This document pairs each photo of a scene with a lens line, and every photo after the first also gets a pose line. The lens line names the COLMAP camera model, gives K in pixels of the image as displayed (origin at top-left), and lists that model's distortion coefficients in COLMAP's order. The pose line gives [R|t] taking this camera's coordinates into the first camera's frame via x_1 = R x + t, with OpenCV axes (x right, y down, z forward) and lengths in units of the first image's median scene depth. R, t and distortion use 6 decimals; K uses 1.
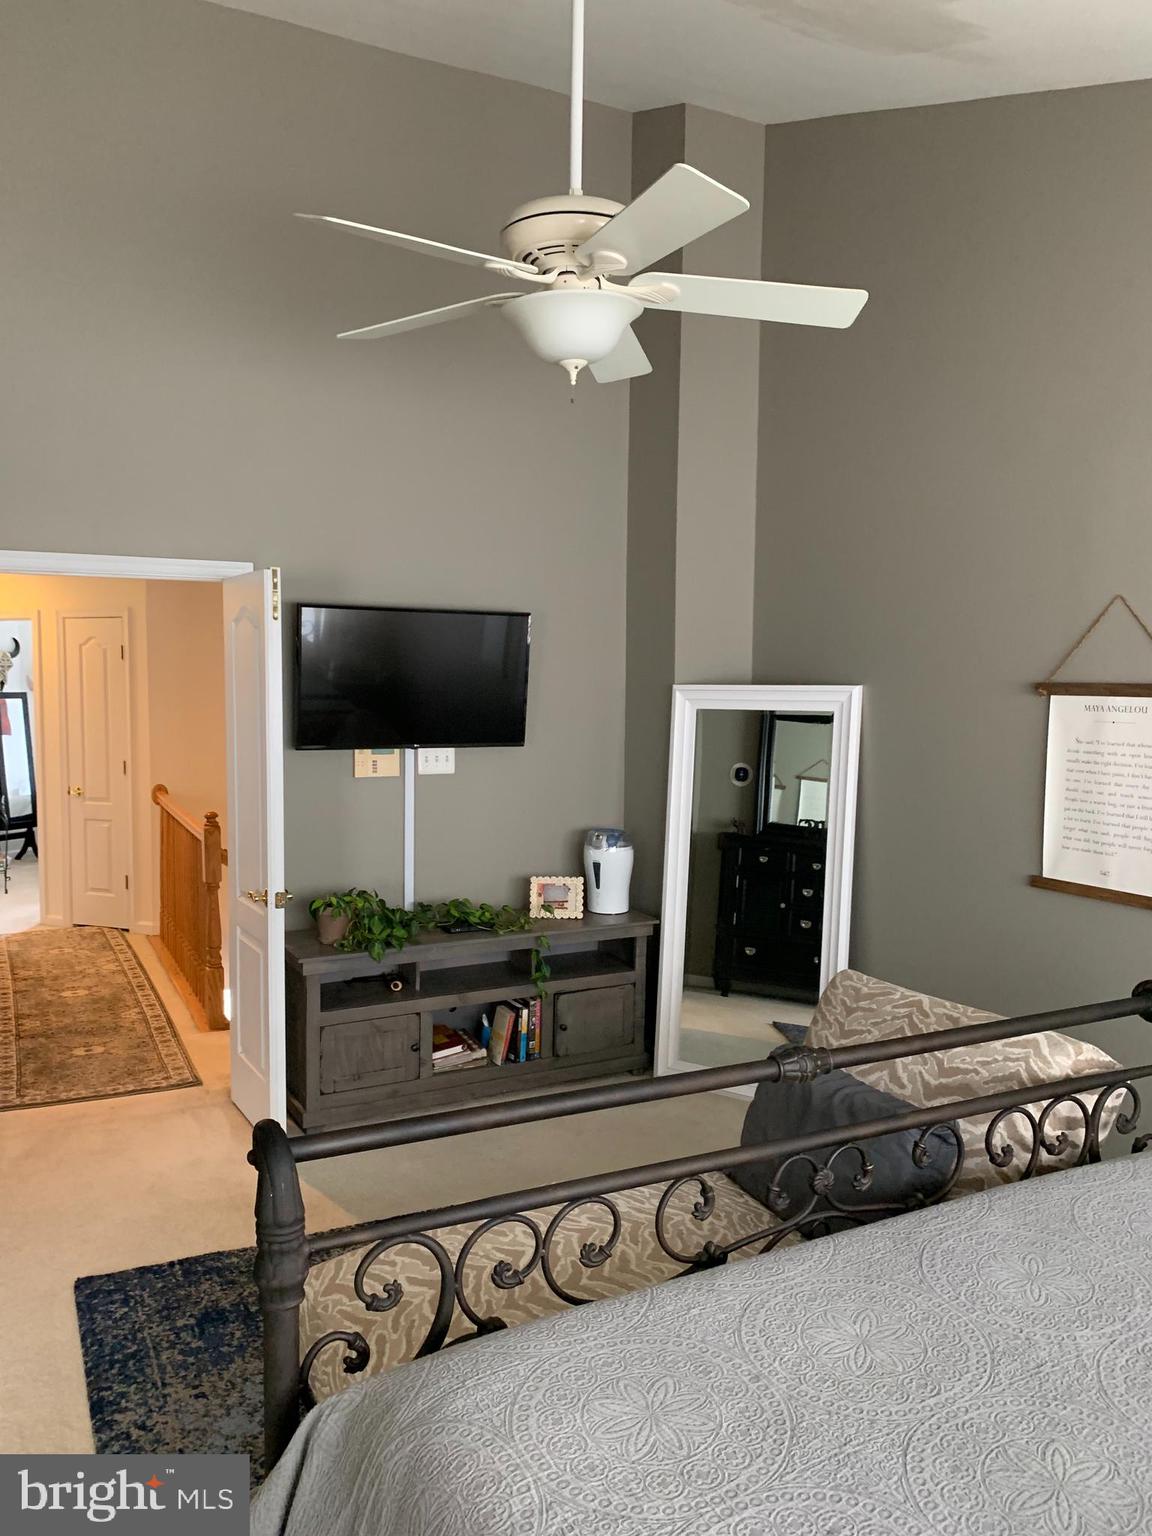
lens RADIAL K [[1178.6, 0, 576.0], [0, 1178.6, 768.0], [0, 0, 1]] dist [0.004722, -0.000537]
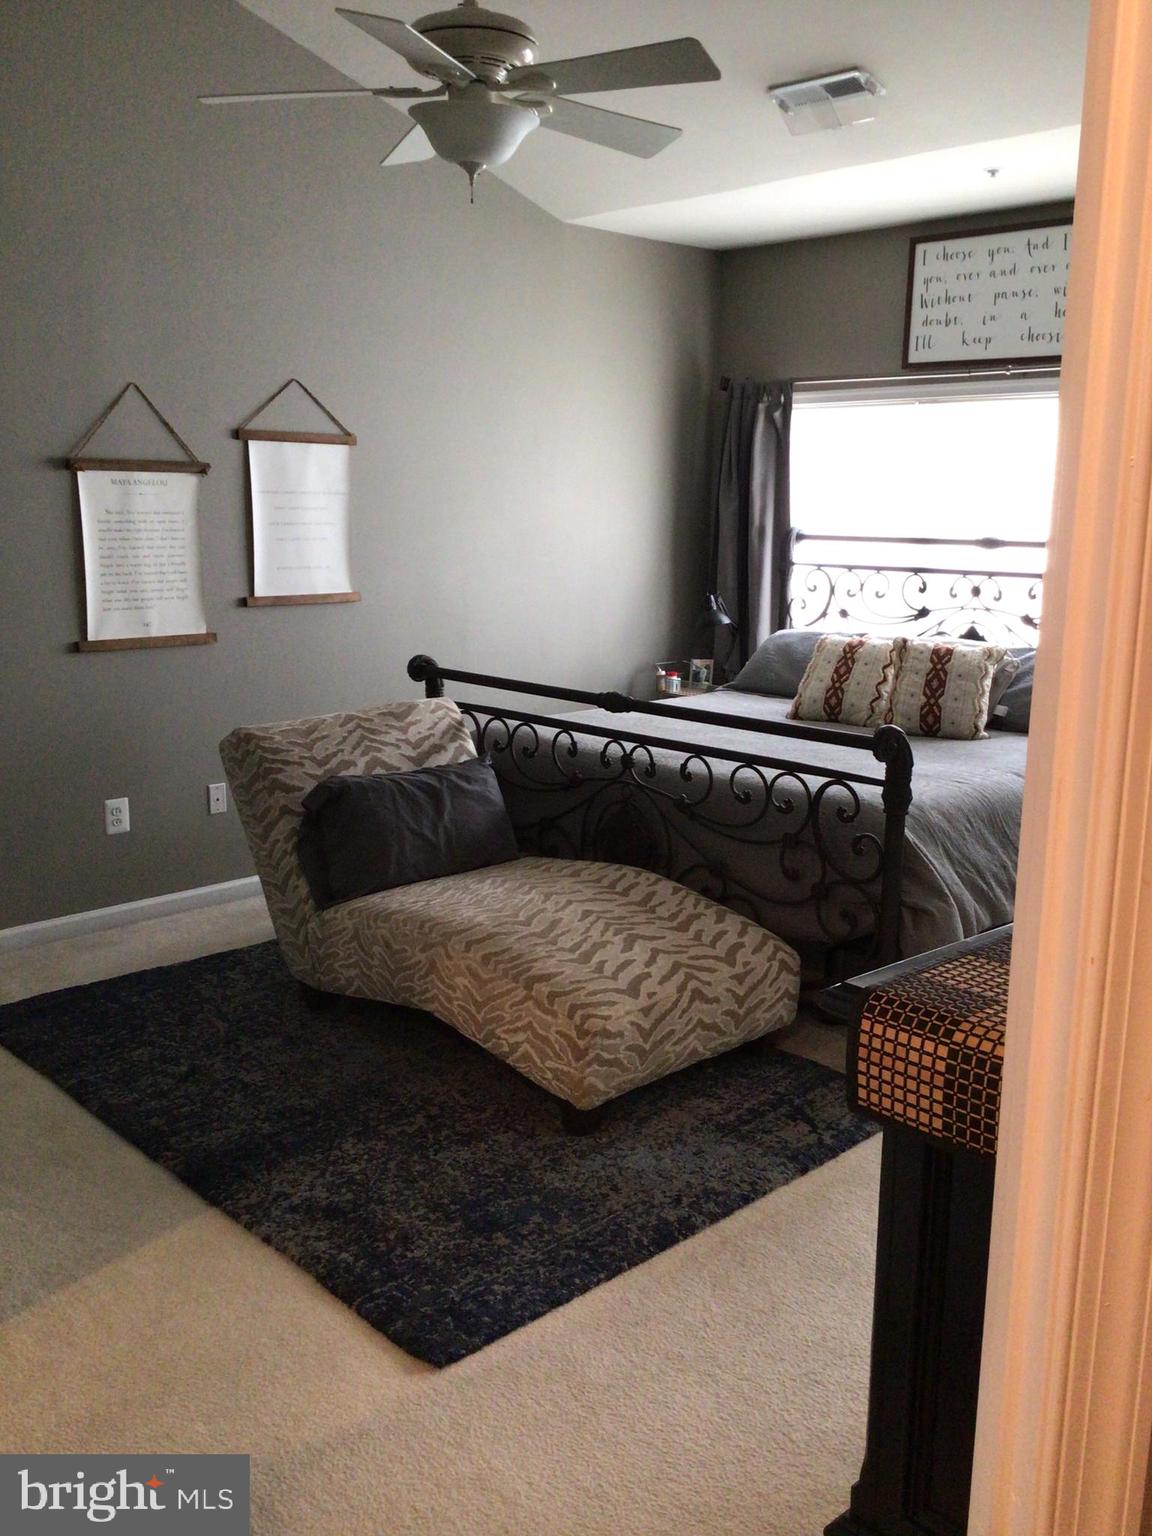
lens RADIAL K [[1370.9, 0, 576.0], [0, 1370.9, 768.0], [0, 0, 1]] dist [0.101330, -0.171789]
pose [[-0.301306, -0.204349, 0.931373, -0.997724], [0.052909, 0.971678, 0.230309, -0.067309], [-0.952059, 0.118672, -0.281960, 0.990453]]
